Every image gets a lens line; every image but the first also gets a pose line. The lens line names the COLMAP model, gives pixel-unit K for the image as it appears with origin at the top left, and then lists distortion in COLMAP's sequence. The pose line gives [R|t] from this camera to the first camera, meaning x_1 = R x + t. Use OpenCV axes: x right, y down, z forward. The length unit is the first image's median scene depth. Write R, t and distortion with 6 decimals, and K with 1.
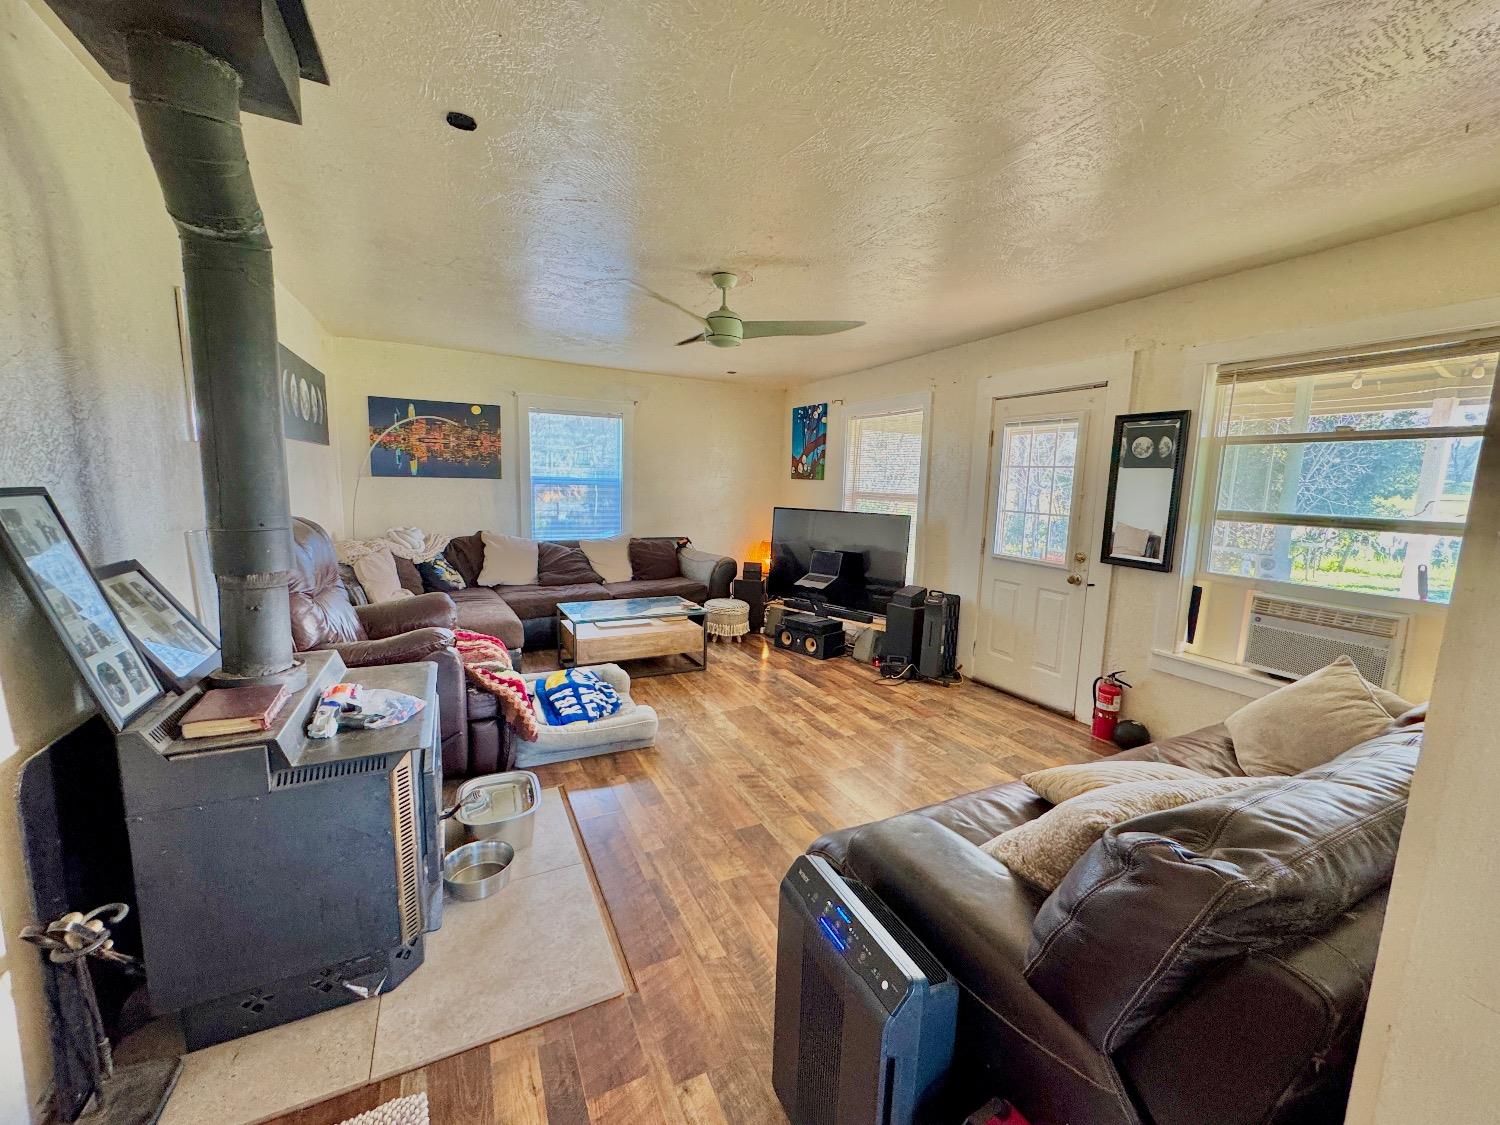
lens RADIAL K [[599.2, 0, 750.0], [0, 599.2, 562.5], [0, 0, 1]] dist [0.000429, 0.000170]
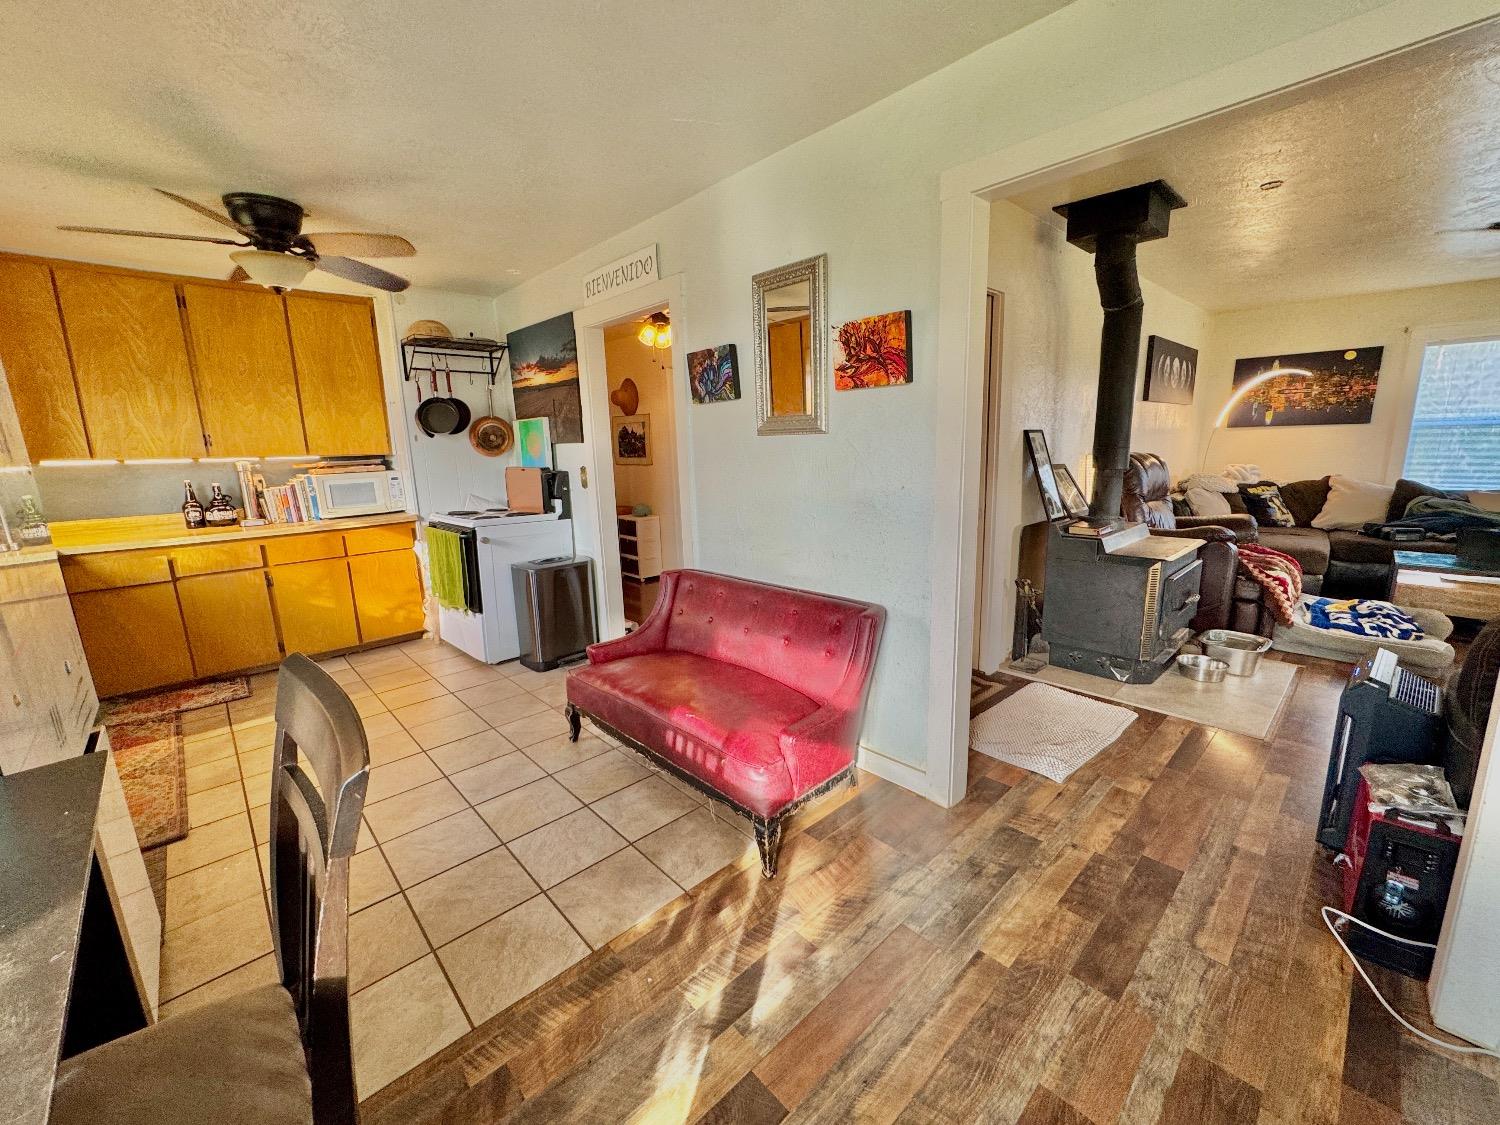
lens RADIAL K [[599.2, 0, 750.0], [0, 599.2, 562.5], [0, 0, 1]] dist [0.000429, 0.000170]
pose [[0.289027, 0.152782, -0.945051, 0.446831], [-0.100307, 0.986582, 0.128820, 0.106162], [0.952051, 0.057562, 0.300474, -0.426780]]
